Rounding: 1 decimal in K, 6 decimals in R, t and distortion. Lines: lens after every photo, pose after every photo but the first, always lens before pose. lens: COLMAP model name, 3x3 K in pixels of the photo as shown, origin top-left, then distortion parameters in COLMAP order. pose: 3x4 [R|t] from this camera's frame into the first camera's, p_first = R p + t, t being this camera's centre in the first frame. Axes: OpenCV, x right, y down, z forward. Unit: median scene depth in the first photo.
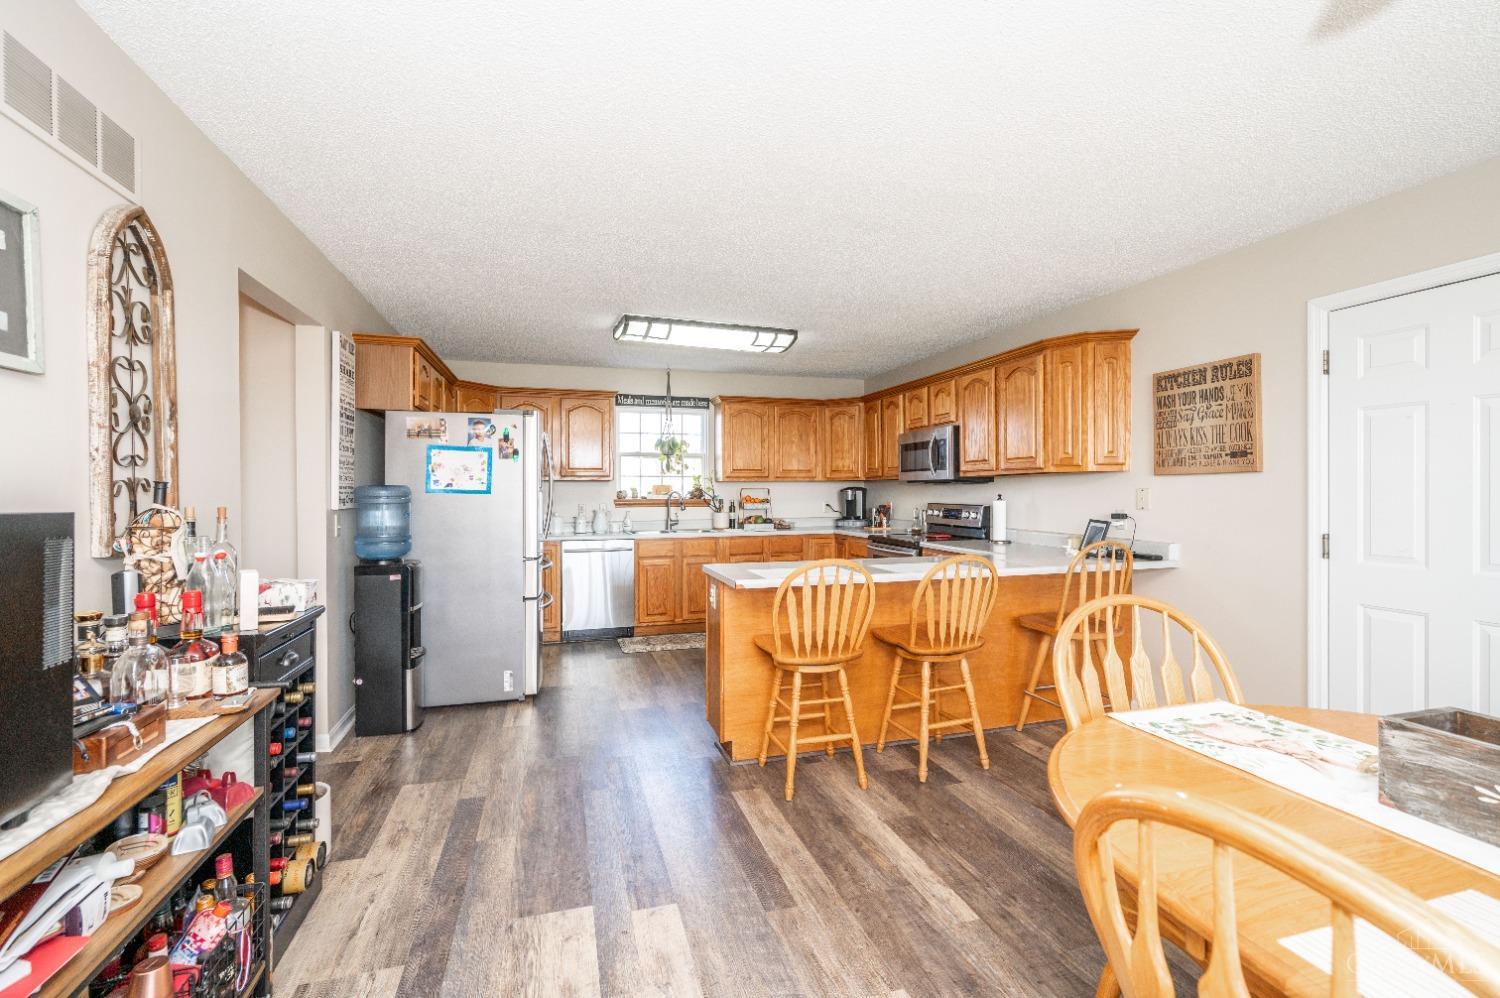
lens RADIAL K [[658.2, 0, 749.2], [0, 658.2, 493.9], [0, 0, 1]] dist [0.000296, -0.000260]
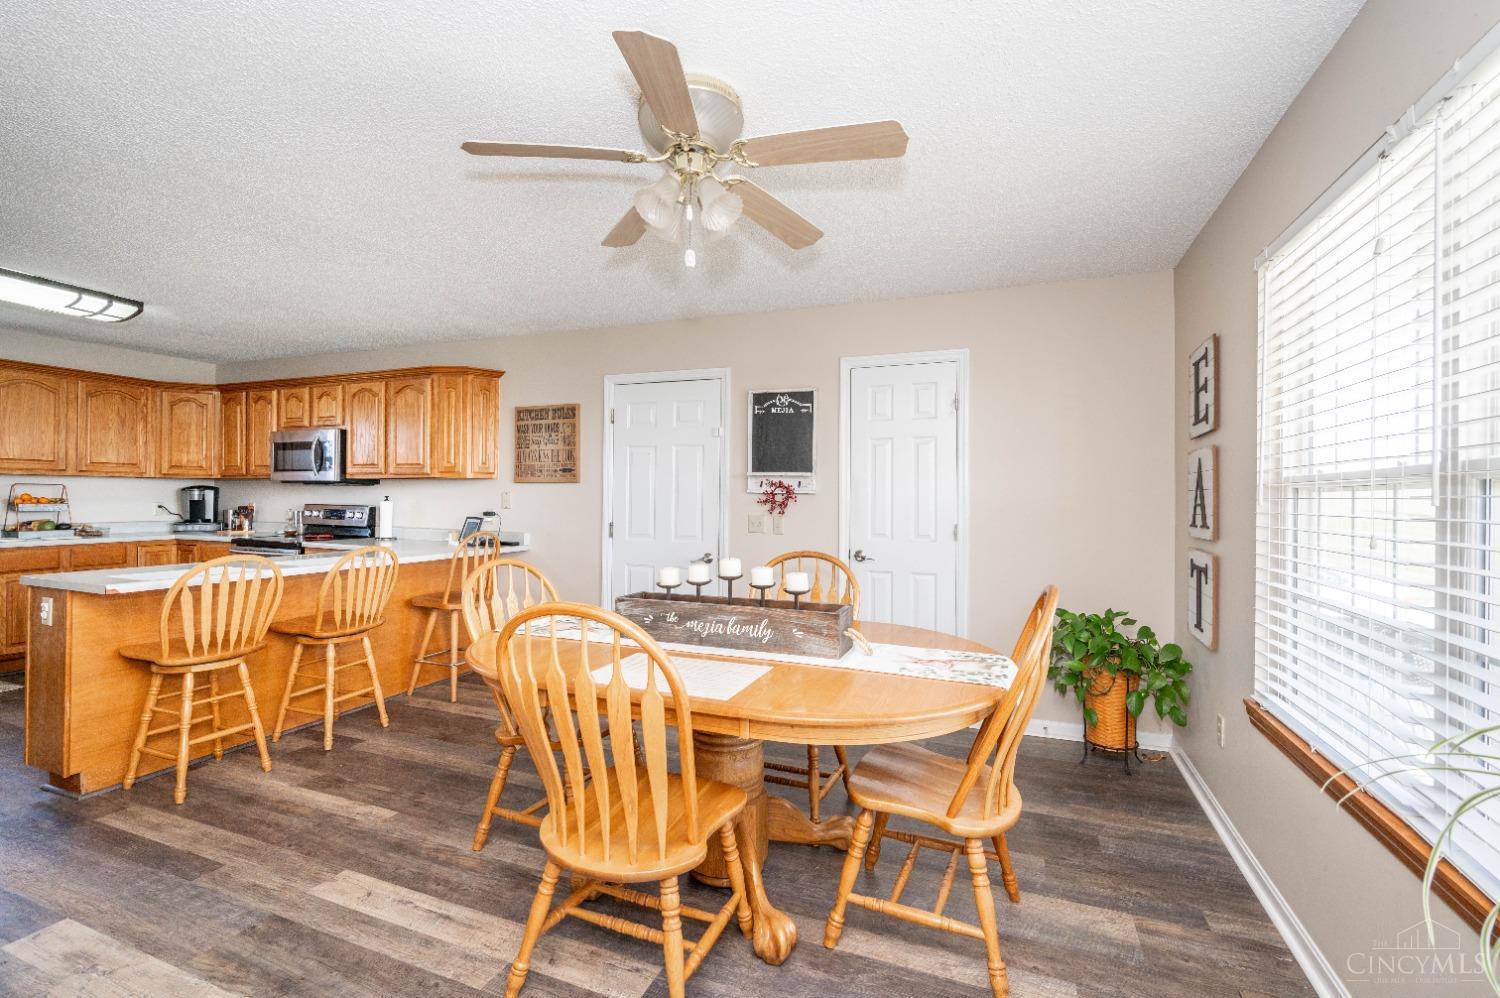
lens RADIAL K [[658.2, 0, 749.2], [0, 658.2, 493.9], [0, 0, 1]] dist [0.000296, -0.000260]
pose [[0.616949, 0.014593, 0.786868, -0.137904], [-0.010572, 0.999892, -0.010255, 0.003064], [-0.786933, -0.001992, 0.617036, -0.194096]]
